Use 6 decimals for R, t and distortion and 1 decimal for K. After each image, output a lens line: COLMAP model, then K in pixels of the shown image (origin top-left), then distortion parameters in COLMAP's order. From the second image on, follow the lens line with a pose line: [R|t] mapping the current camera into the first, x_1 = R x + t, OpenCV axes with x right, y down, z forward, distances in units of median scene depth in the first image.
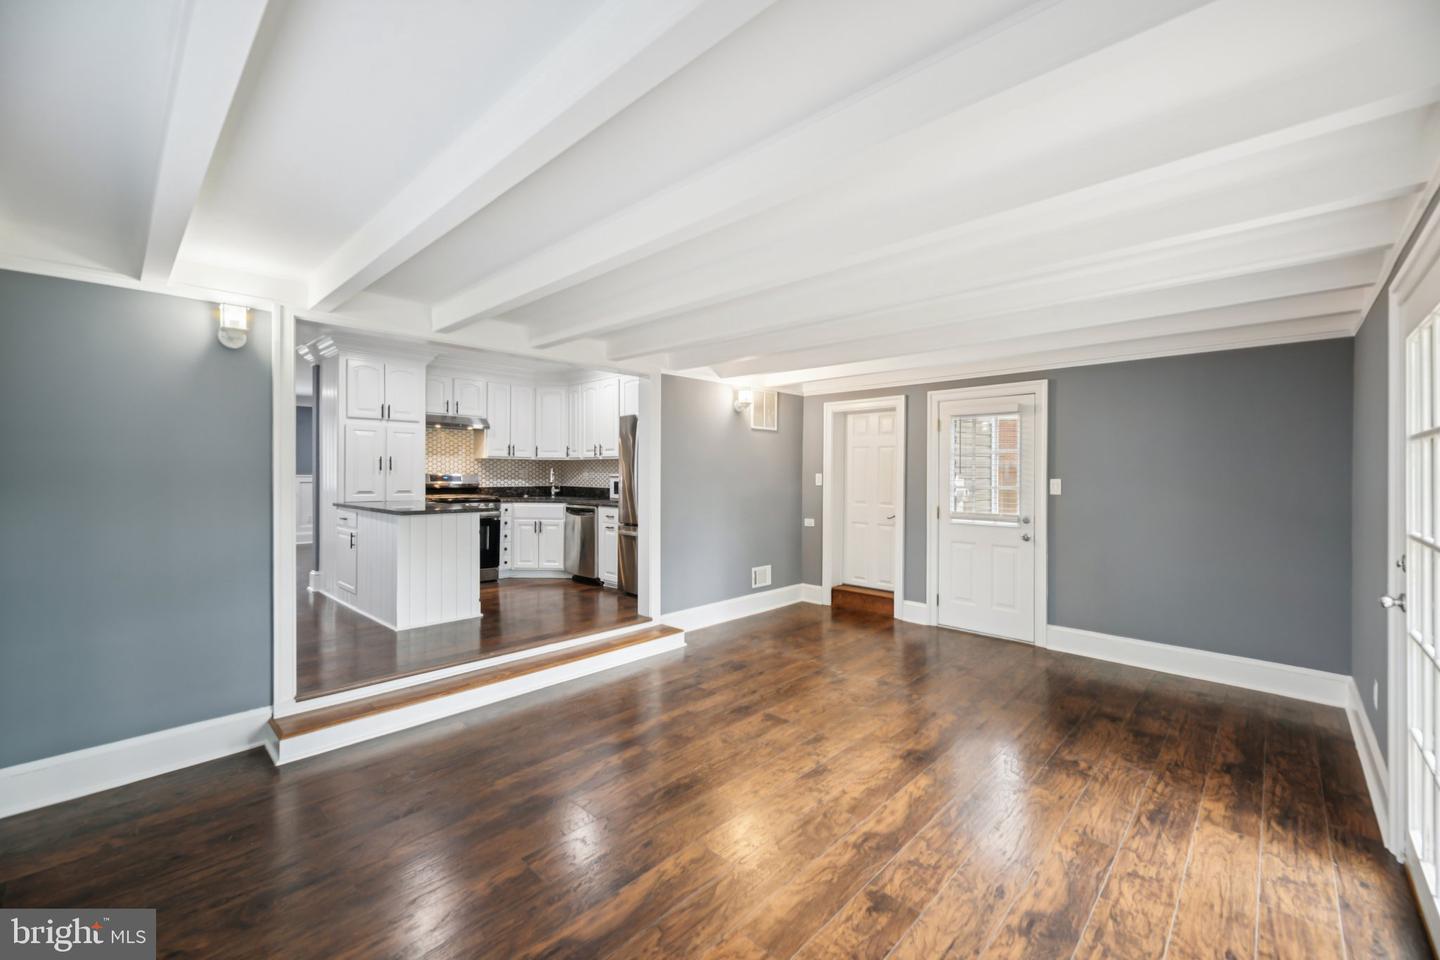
lens RADIAL K [[588.4, 0, 716.1], [0, 588.4, 474.8], [0, 0, 1]] dist [0.014330, 0.000307]
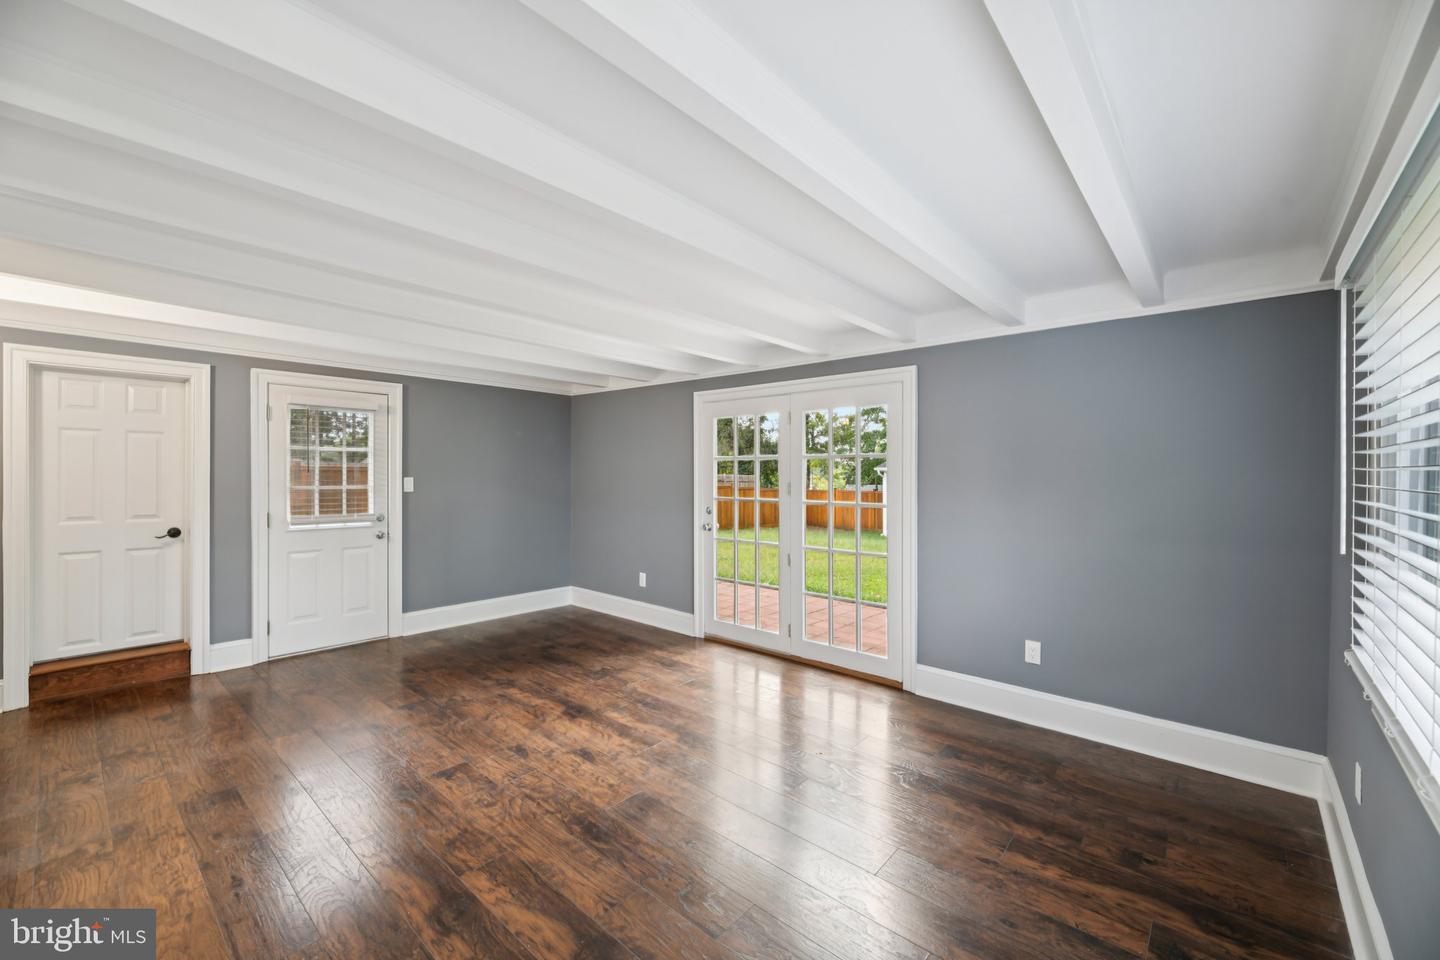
lens RADIAL K [[588.4, 0, 721.8], [0, 588.4, 475.2], [0, 0, 1]] dist [0.014330, 0.000307]
pose [[-0.043923, -0.007524, 0.999007, -0.907478], [-0.000069, 0.999972, 0.007529, -0.008802], [-0.999035, 0.000262, -0.043922, 0.804379]]
